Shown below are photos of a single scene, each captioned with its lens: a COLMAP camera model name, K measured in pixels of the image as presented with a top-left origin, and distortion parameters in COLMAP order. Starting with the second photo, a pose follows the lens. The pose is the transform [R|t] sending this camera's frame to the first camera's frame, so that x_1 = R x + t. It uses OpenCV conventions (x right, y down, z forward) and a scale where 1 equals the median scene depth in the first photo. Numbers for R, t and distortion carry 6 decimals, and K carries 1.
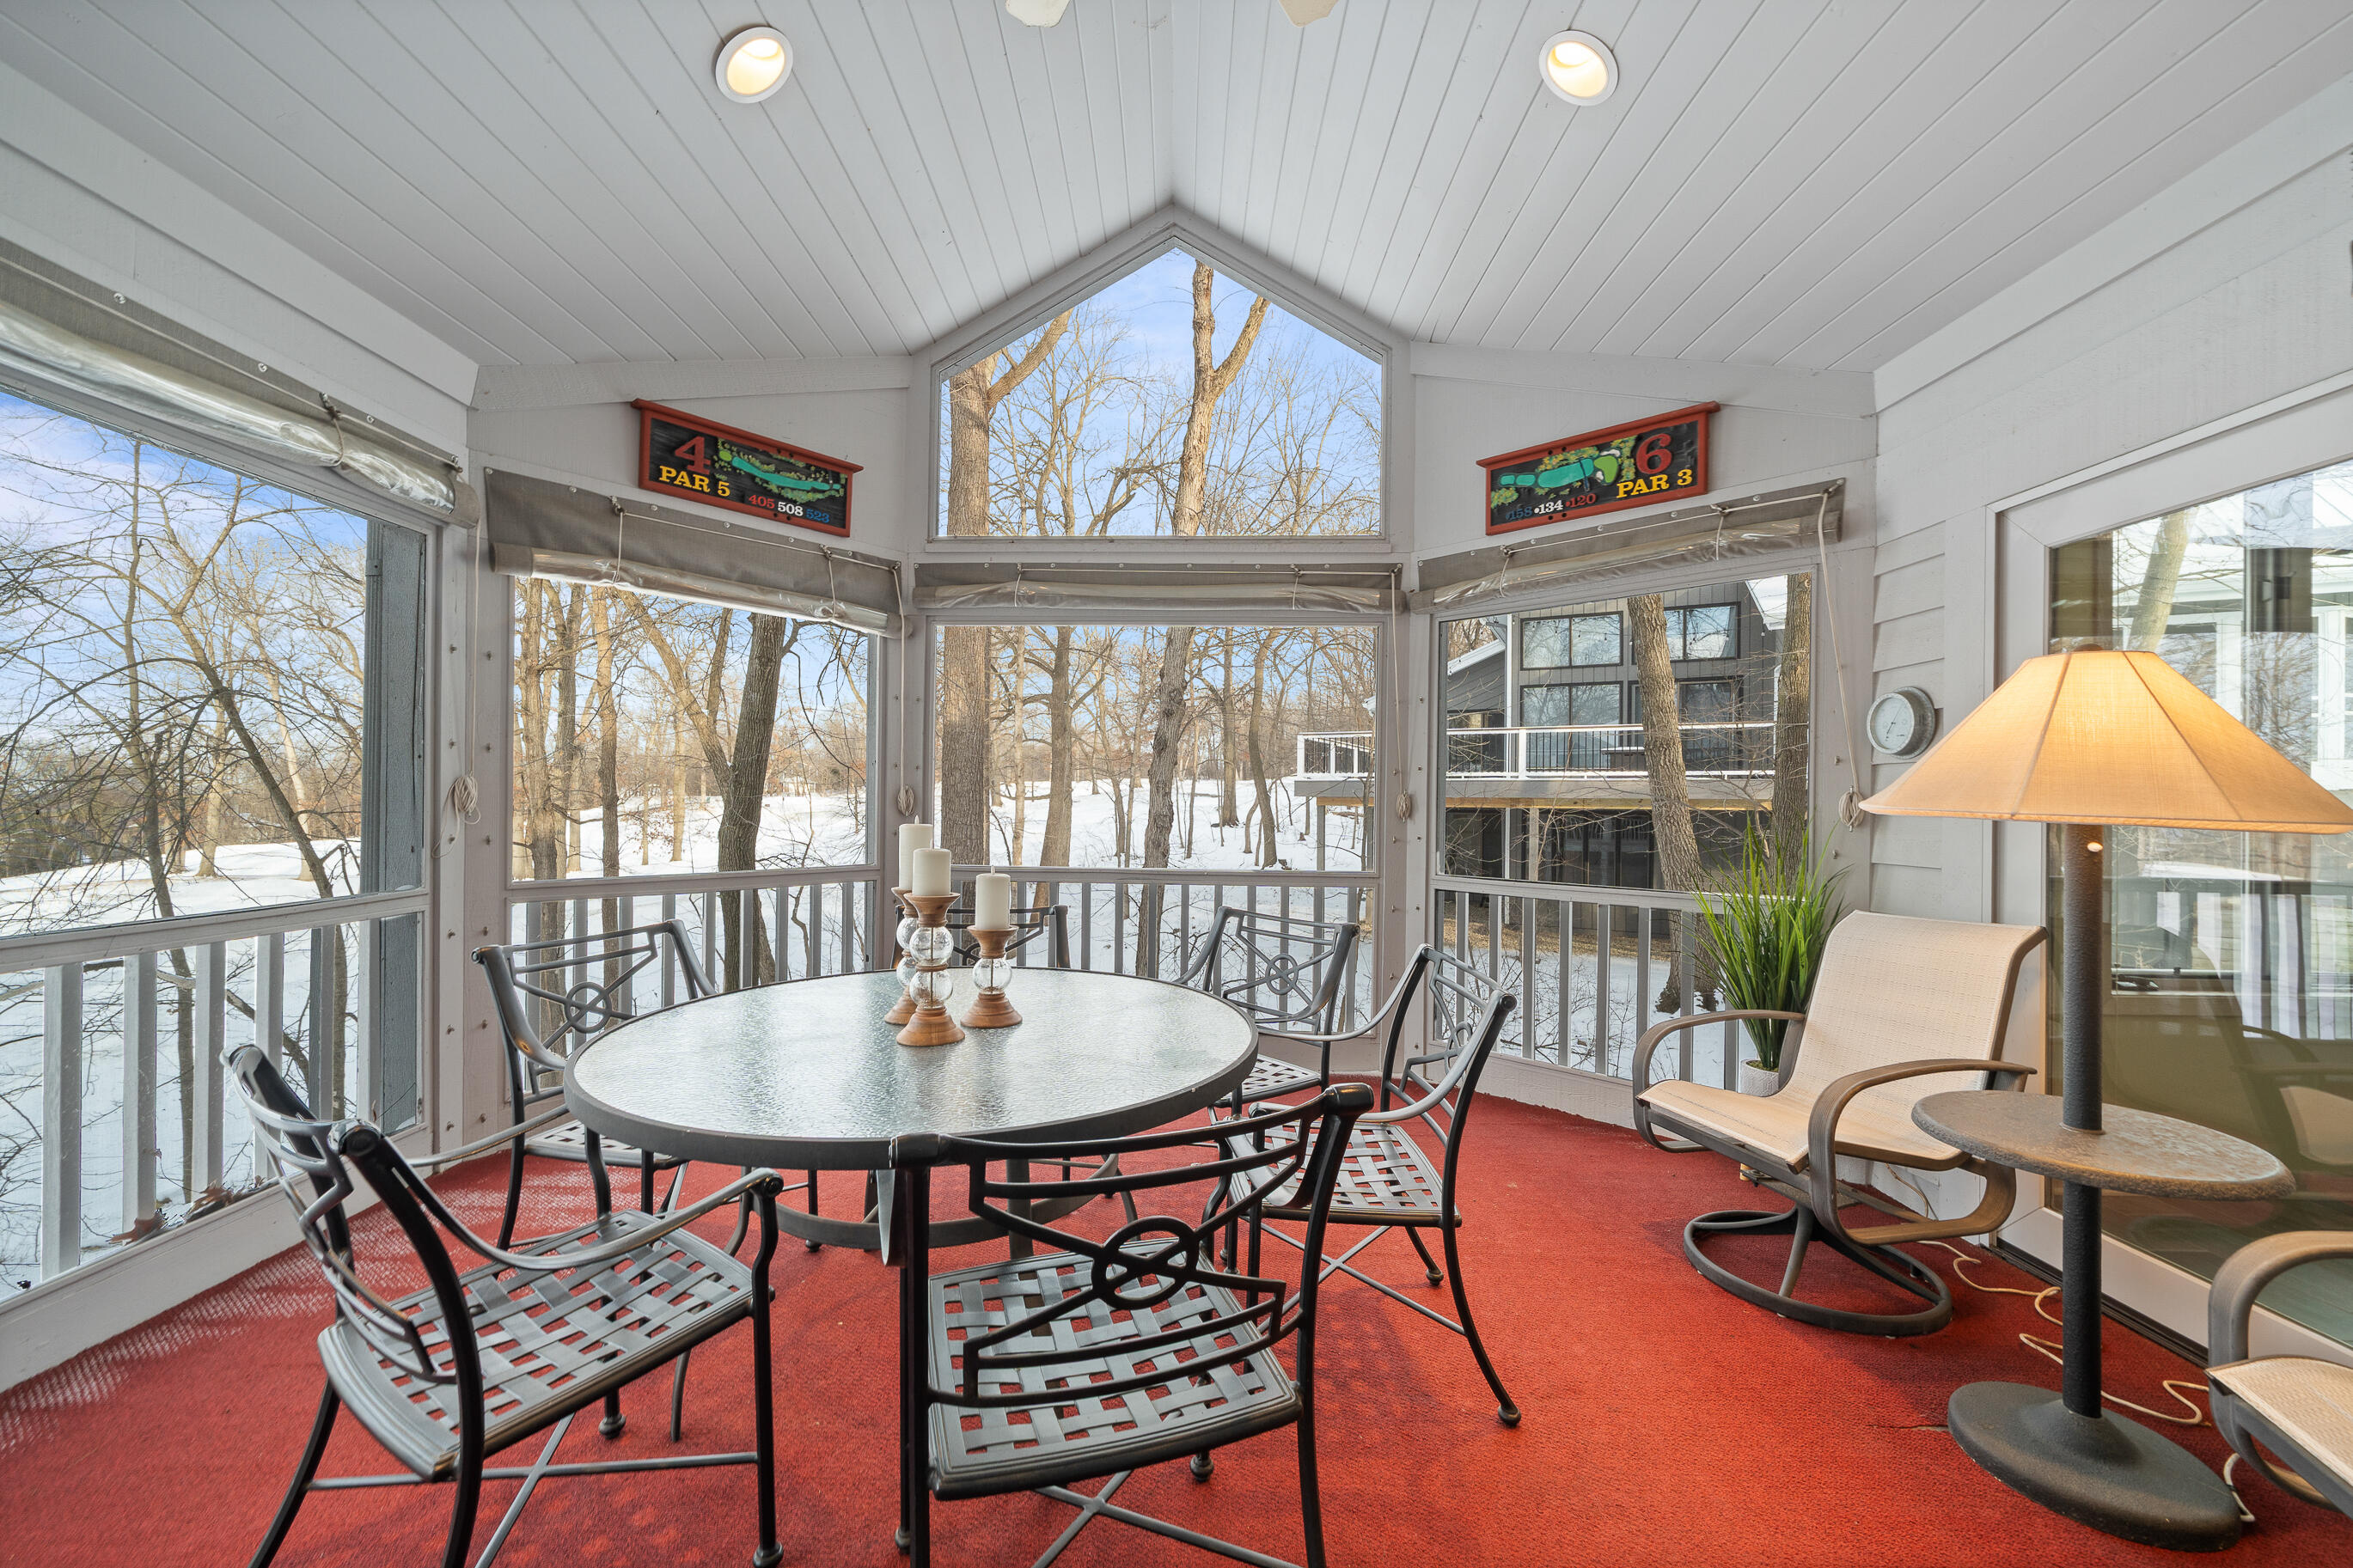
lens RADIAL K [[893.4, 0, 1178.9], [0, 893.4, 806.8], [0, 0, 1]] dist [0.001636, -0.000216]
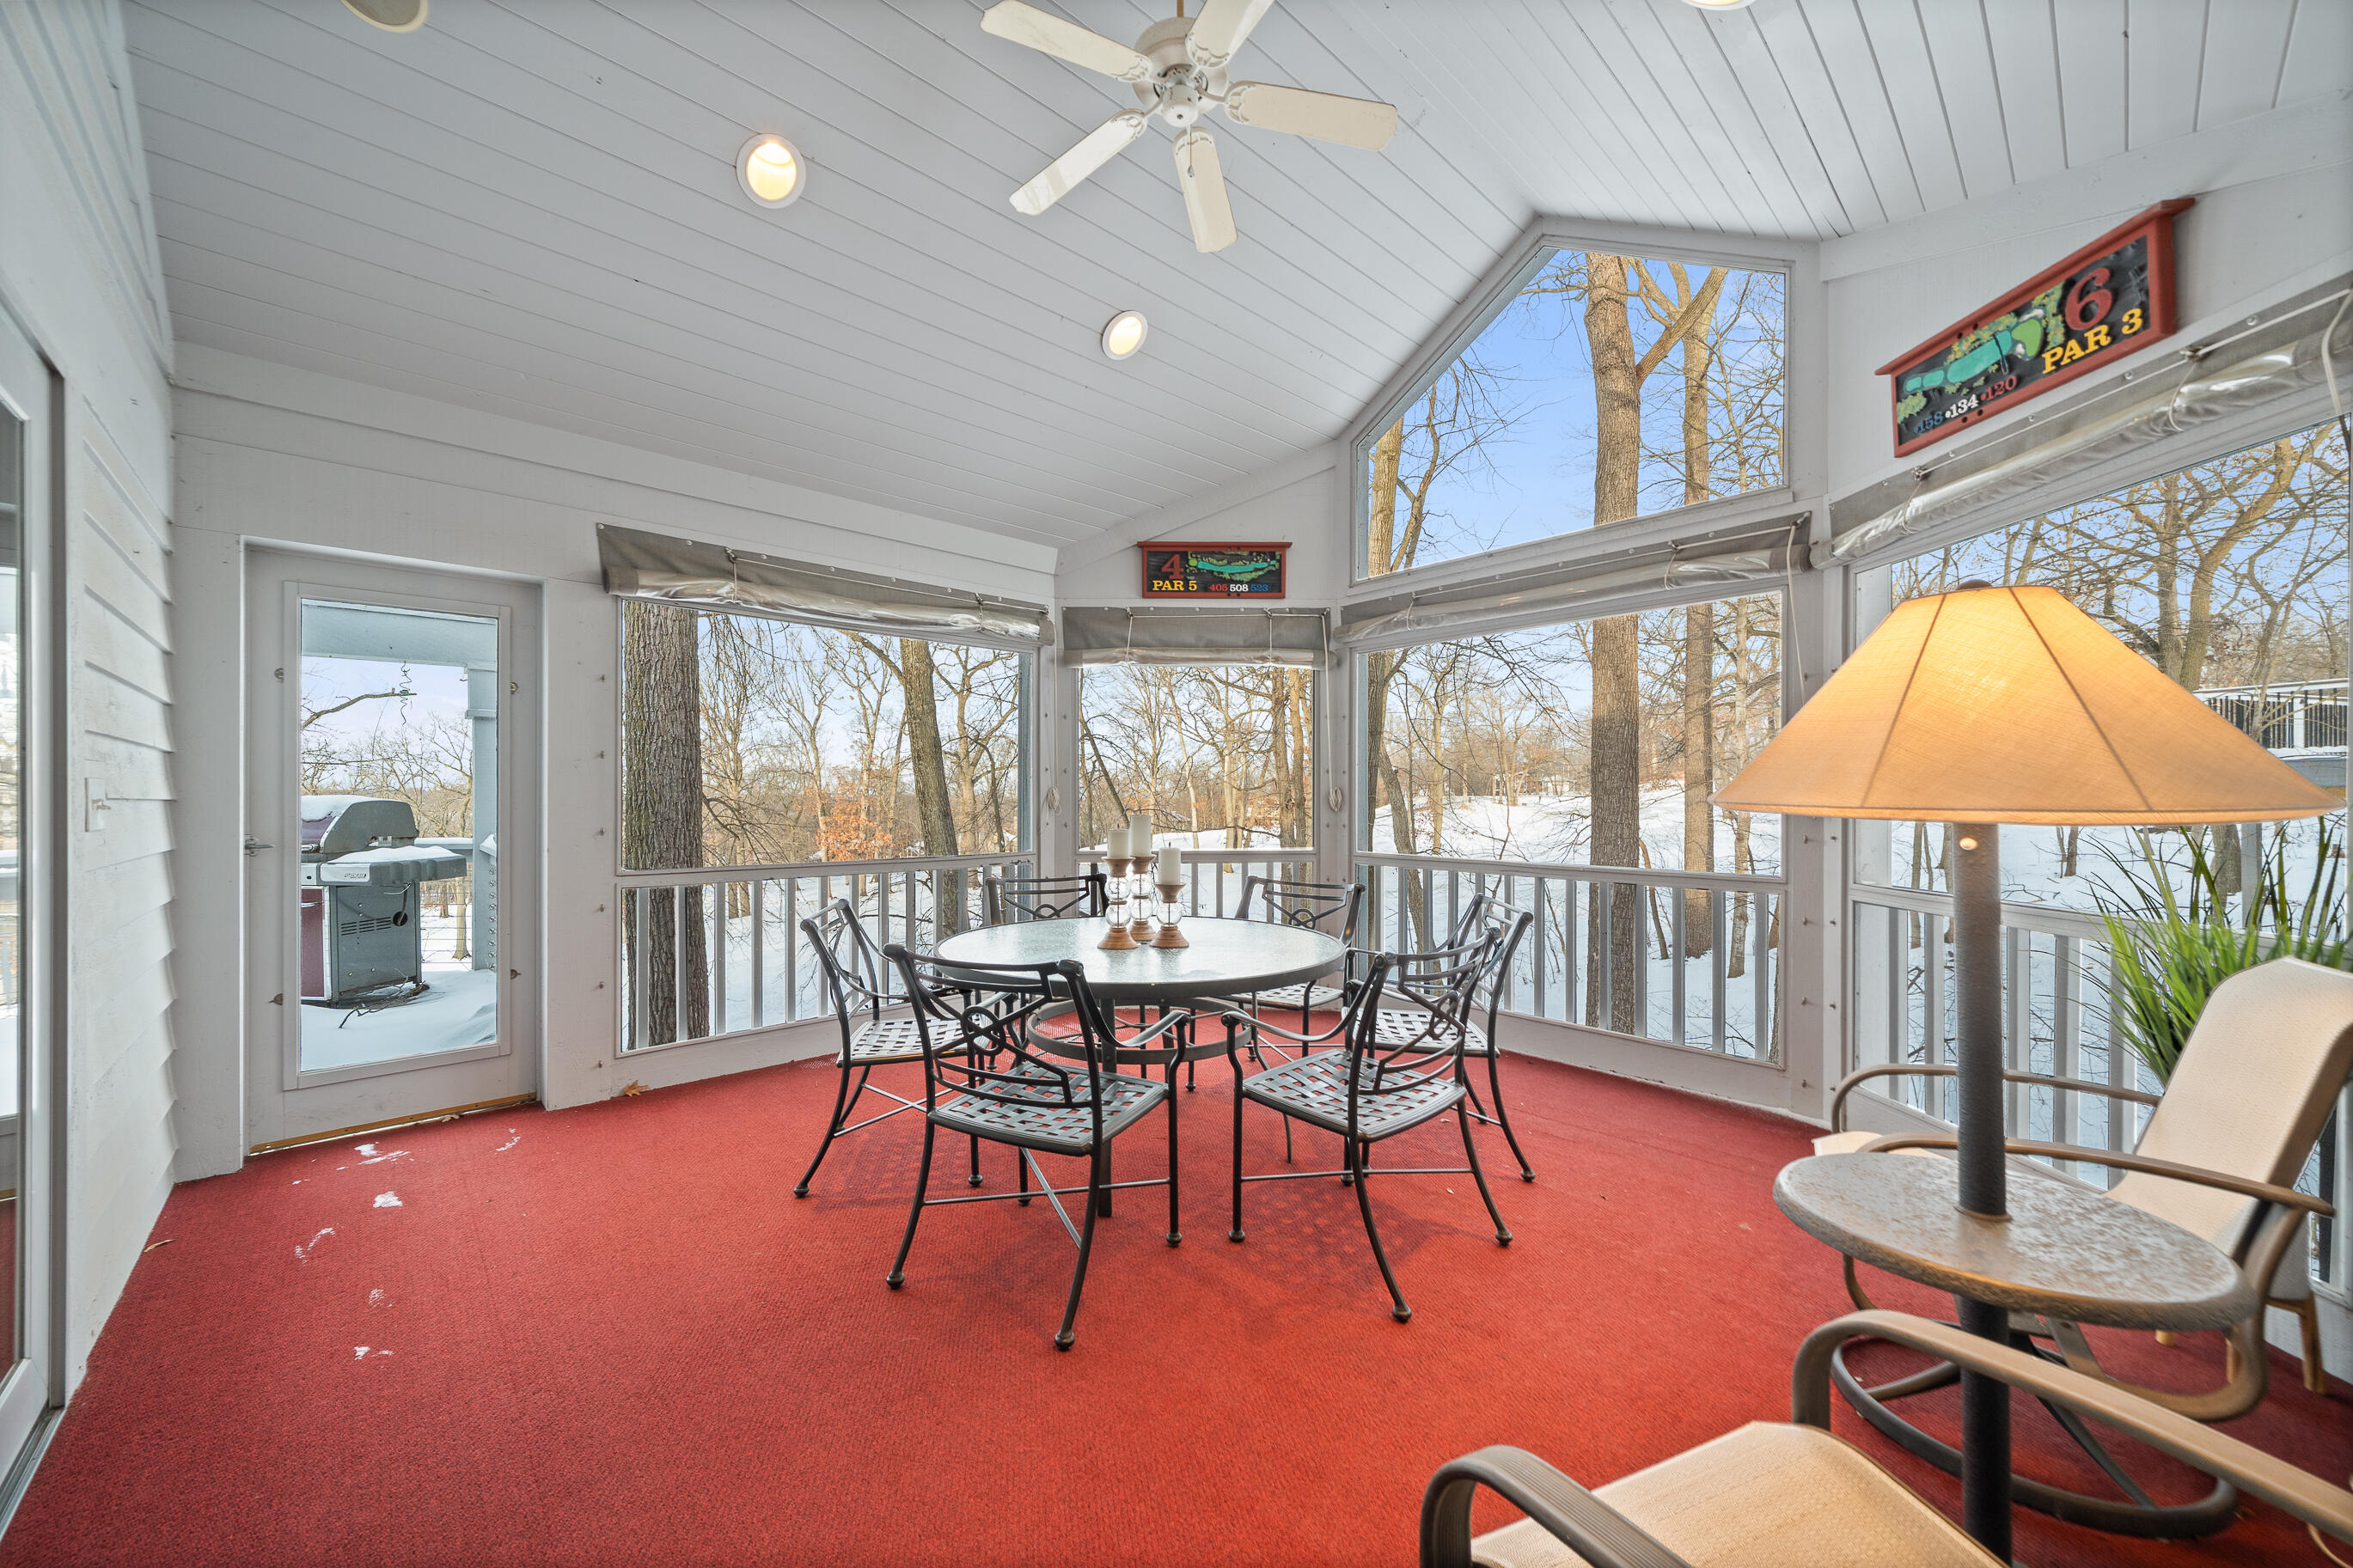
lens RADIAL K [[893.4, 0, 1178.9], [0, 893.4, 806.8], [0, 0, 1]] dist [0.001636, -0.000216]
pose [[0.688304, -0.004450, -0.725409, 0.513814], [0.005708, 0.999983, -0.000719, 0.004119], [0.725400, -0.003646, 0.688318, -0.014790]]
